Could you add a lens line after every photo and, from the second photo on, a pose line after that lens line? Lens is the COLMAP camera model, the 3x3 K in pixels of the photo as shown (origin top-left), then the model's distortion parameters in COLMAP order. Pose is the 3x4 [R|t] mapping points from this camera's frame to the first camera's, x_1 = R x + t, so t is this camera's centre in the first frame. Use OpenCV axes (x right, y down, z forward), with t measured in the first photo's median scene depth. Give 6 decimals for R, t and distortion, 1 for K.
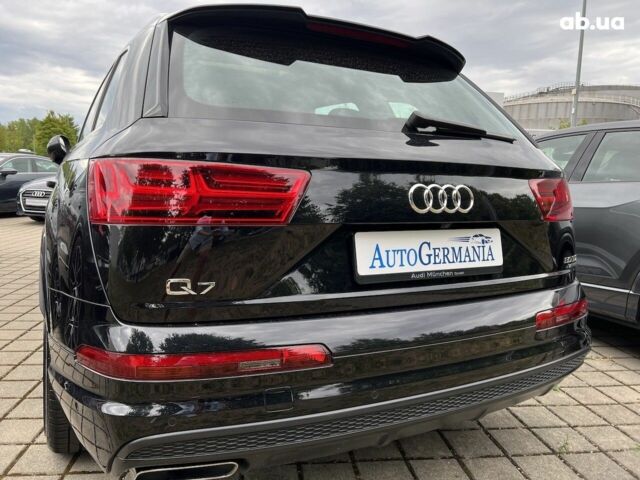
lens RADIAL K [[474.6, 0, 313.3], [0, 474.6, 232.6], [0, 0, 1]] dist [0.088256, -0.102845]
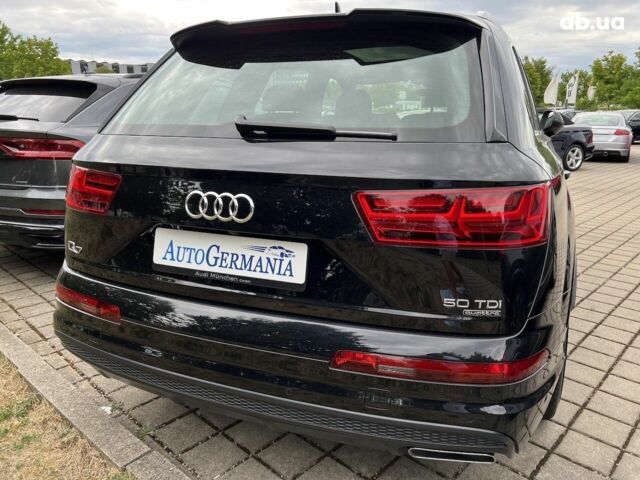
lens RADIAL K [[478.5, 0, 322.1], [0, 478.5, 237.6], [0, 0, 1]] dist [0.063946, -0.078267]
pose [[0.644762, 0.156429, -0.748206, 1.155794], [-0.064930, 0.986506, 0.150299, -0.168439], [0.761621, -0.048326, 0.646218, 0.475801]]
